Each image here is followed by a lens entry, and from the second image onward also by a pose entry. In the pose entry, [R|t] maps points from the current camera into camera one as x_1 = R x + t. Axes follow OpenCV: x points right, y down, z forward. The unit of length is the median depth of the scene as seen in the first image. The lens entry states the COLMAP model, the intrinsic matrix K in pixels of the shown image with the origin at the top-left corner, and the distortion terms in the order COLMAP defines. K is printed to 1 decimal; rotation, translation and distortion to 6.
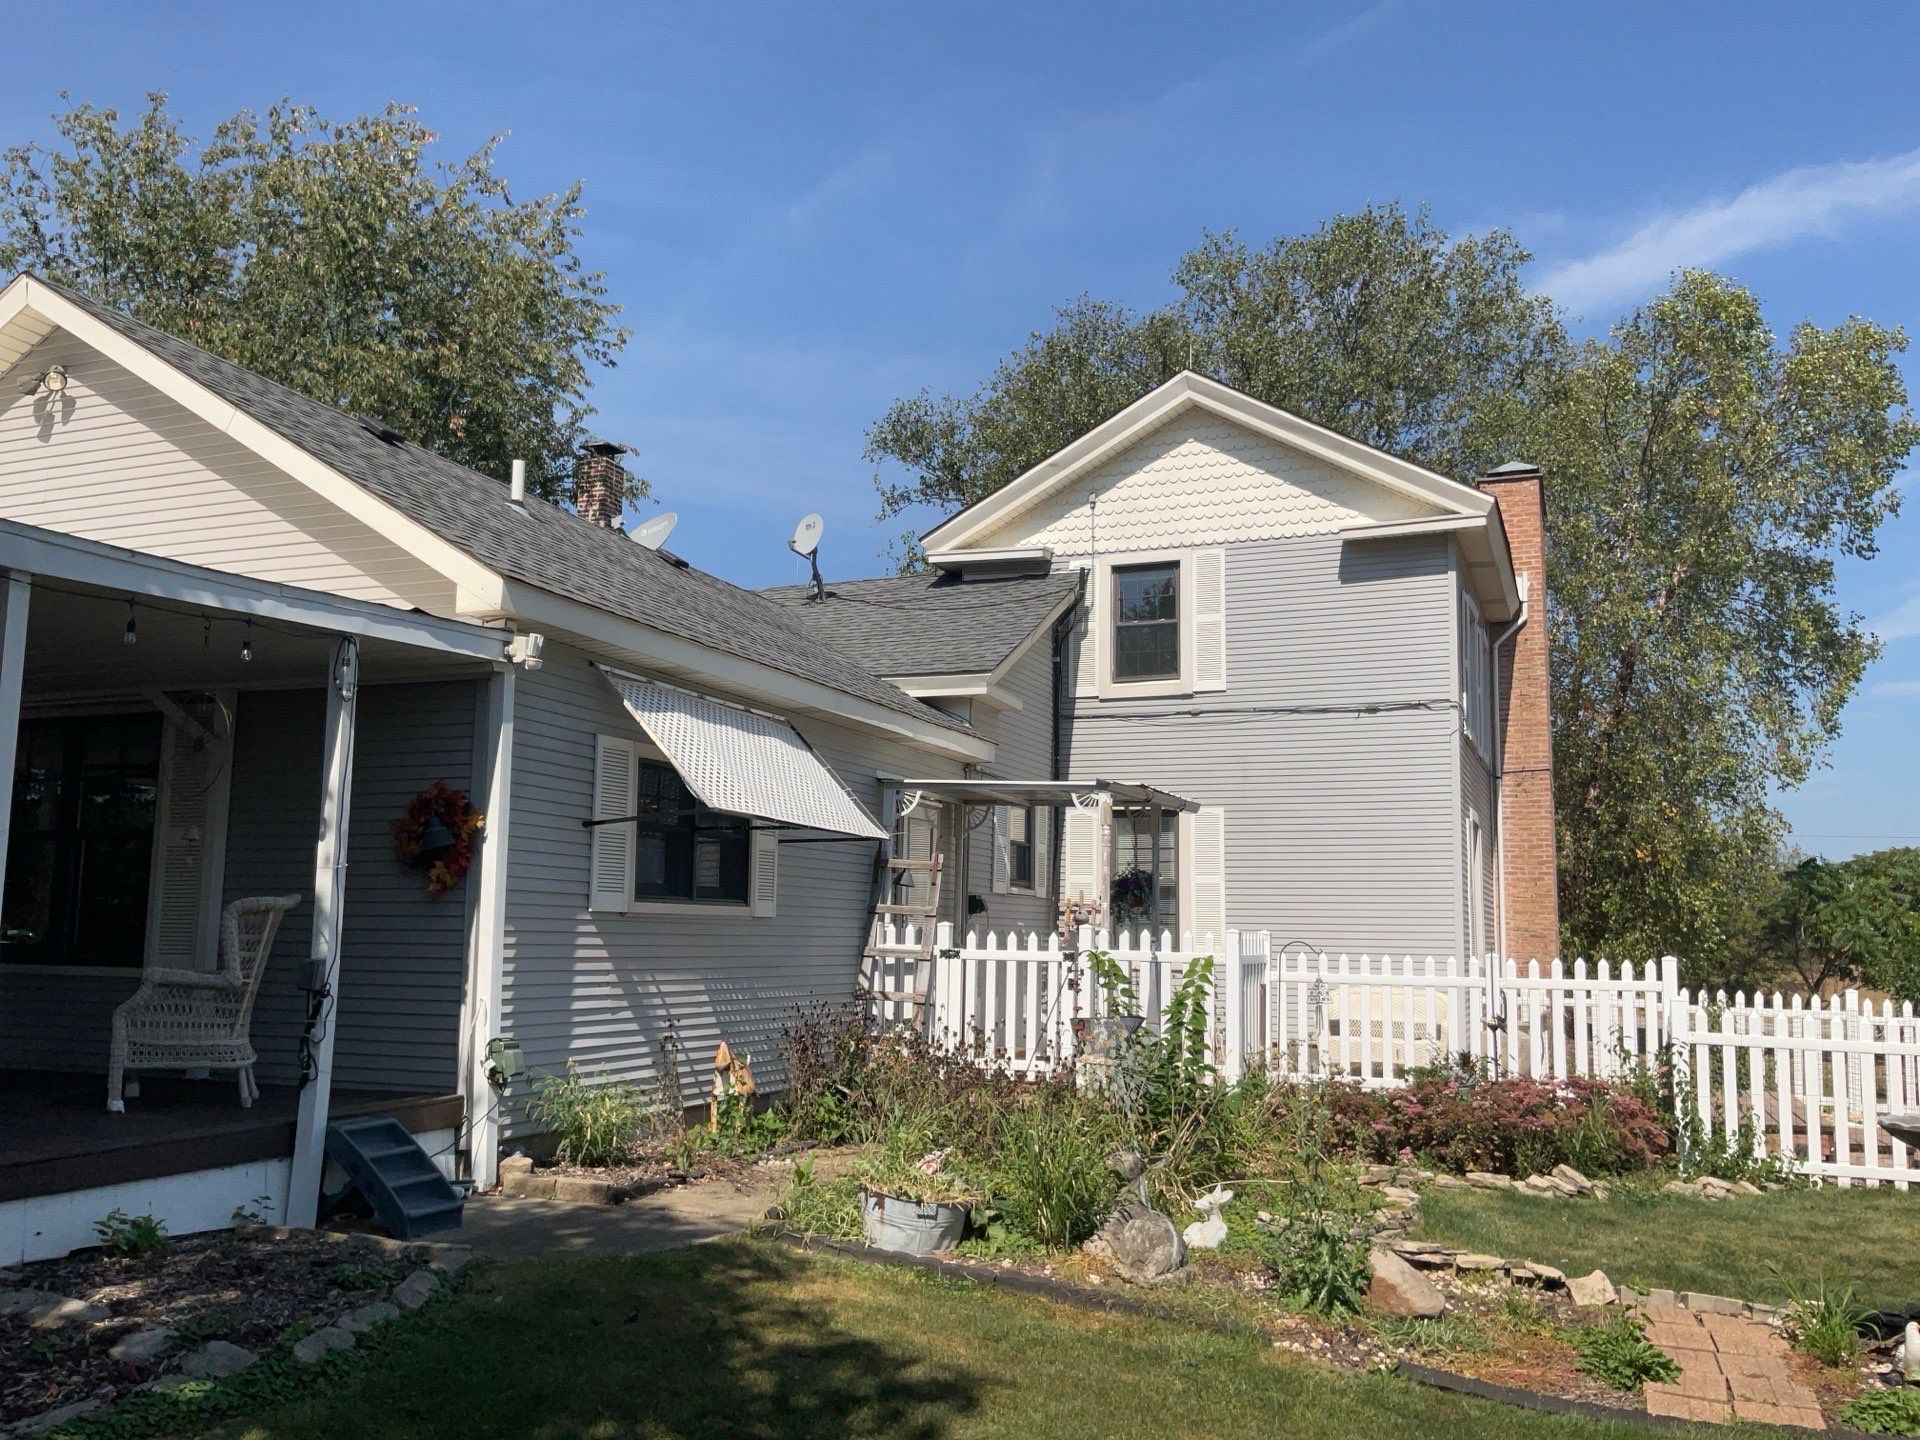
lens RADIAL K [[1586.7, 0, 955.5], [0, 1586.7, 712.8], [0, 0, 1]] dist [0.115344, -0.226087]
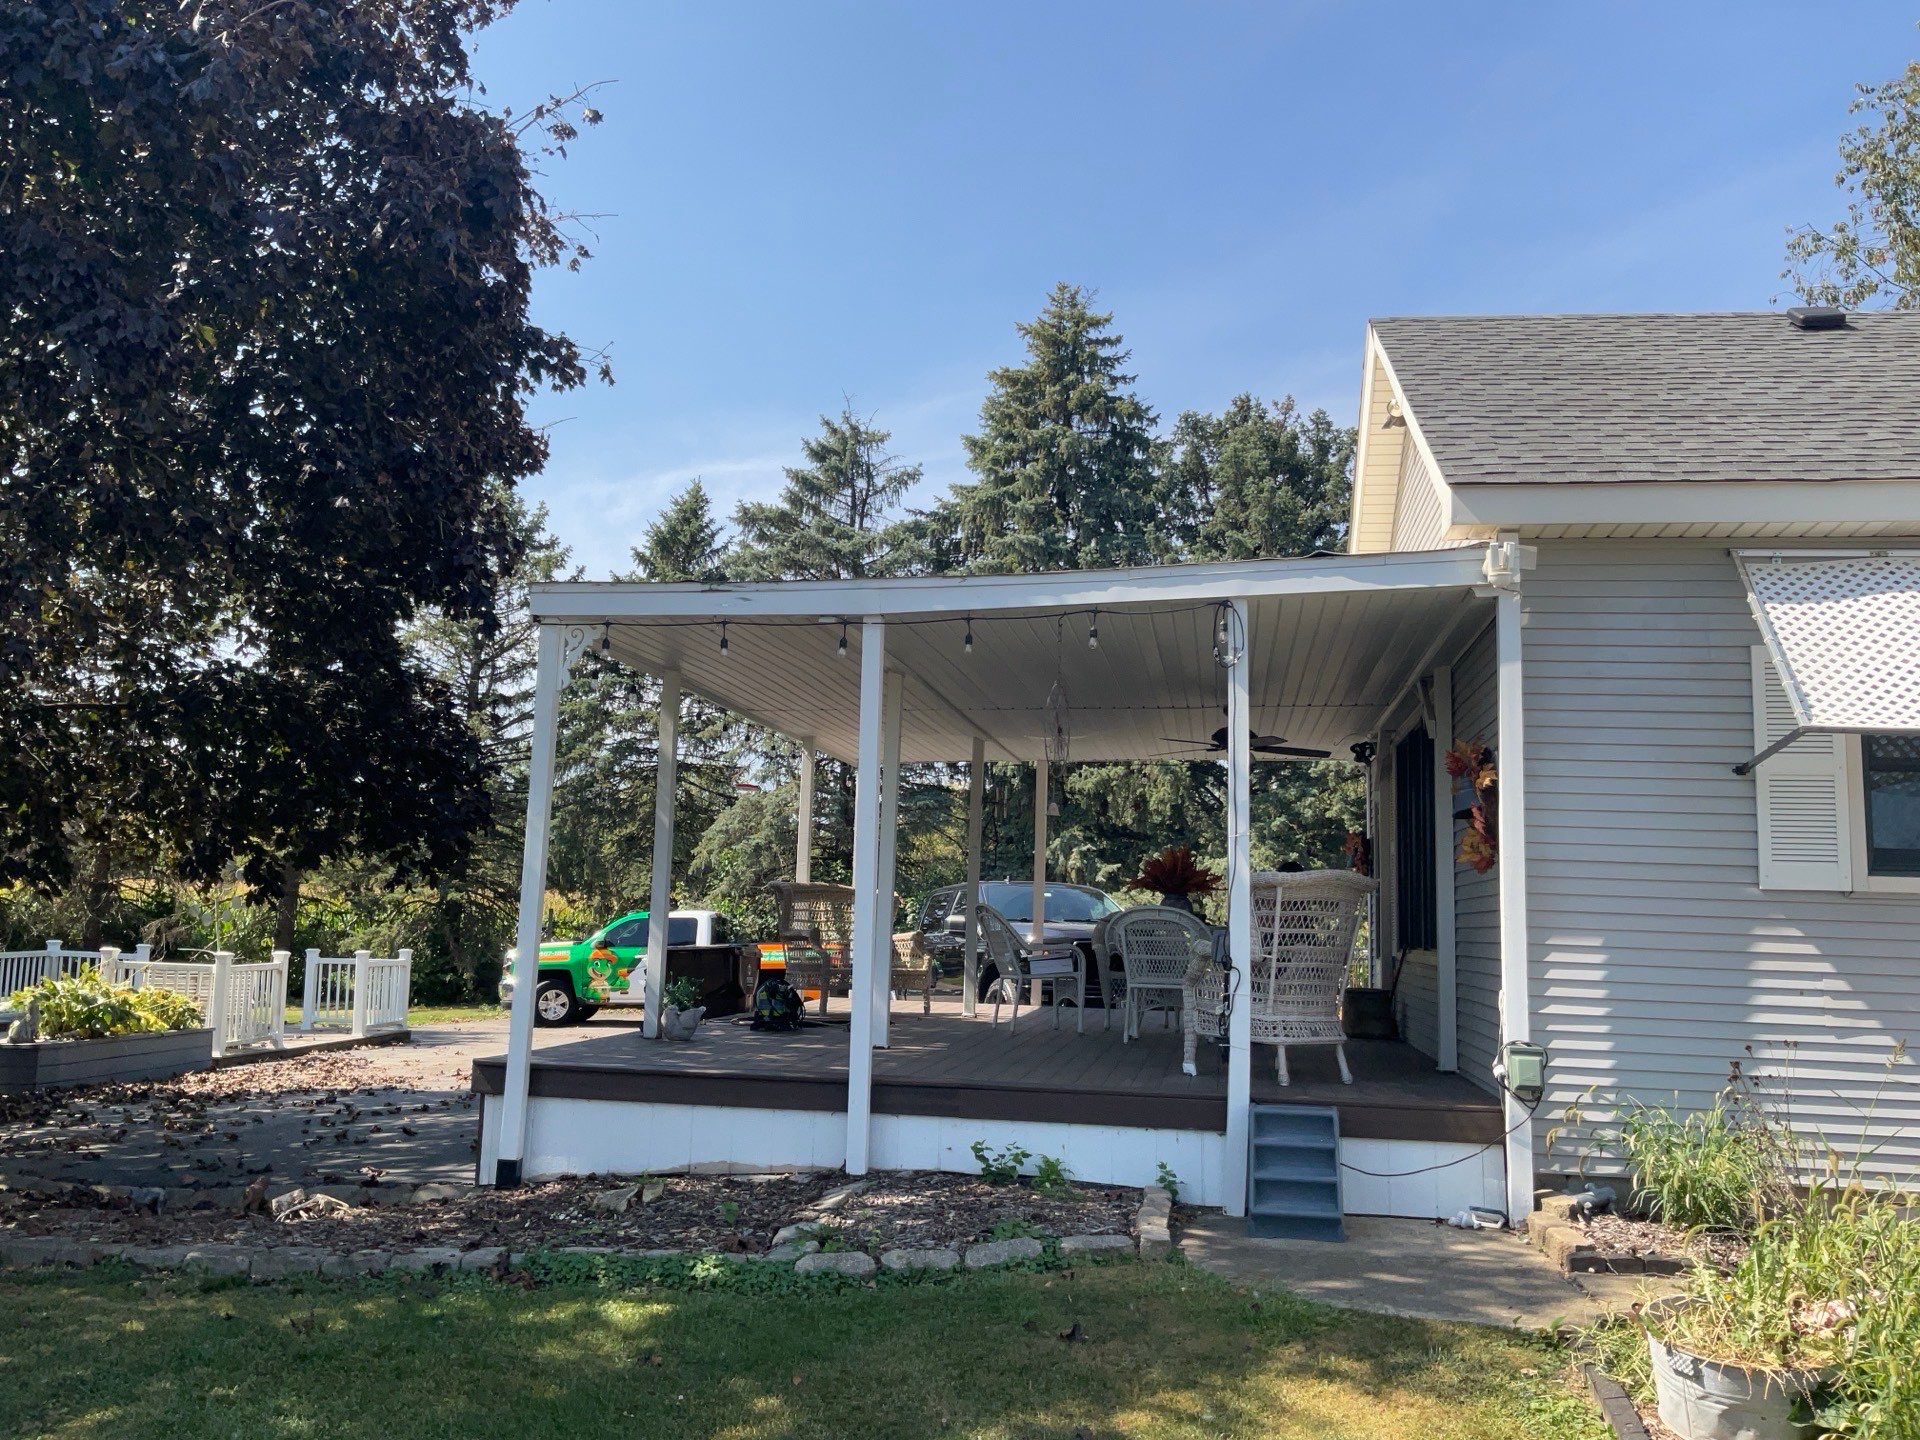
lens RADIAL K [[1586.7, 0, 955.5], [0, 1586.7, 712.8], [0, 0, 1]] dist [0.115344, -0.226087]
pose [[0.209386, -0.134209, -0.968579, 0.306982], [0.108997, 0.987567, -0.113277, 0.065986], [0.971739, -0.081854, 0.221412, 0.368133]]
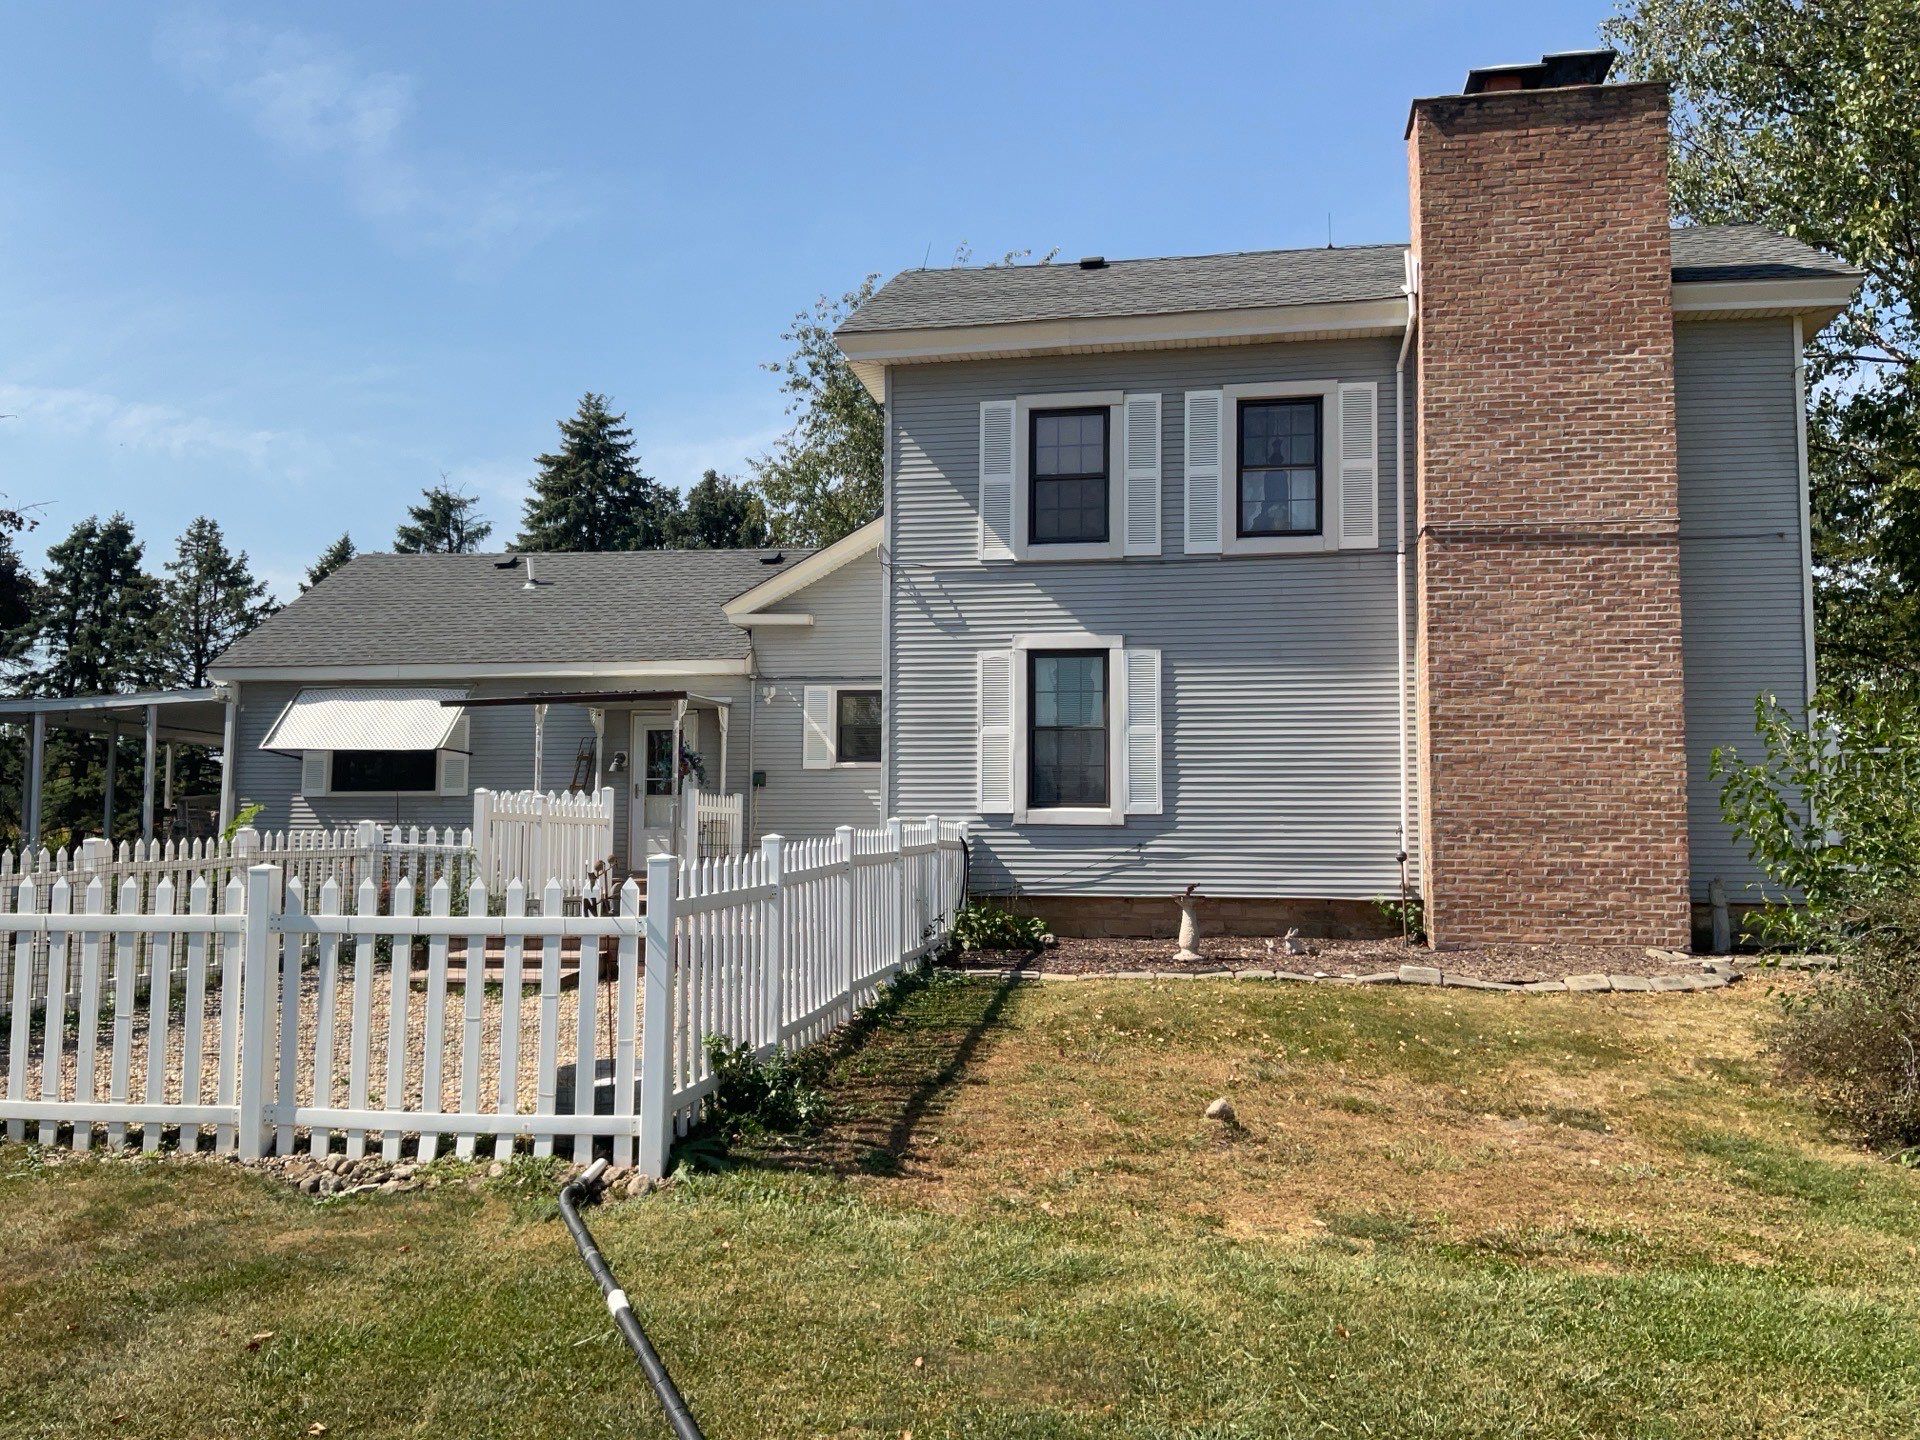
lens RADIAL K [[1633.5, 0, 858.5], [0, 1633.5, 724.3], [0, 0, 1]] dist [0.115737, -0.281799]
pose [[0.151483, -0.094171, -0.983964, 1.665318], [0.123824, 0.989418, -0.075630, 0.229558], [0.980674, -0.110381, 0.161540, 1.049197]]
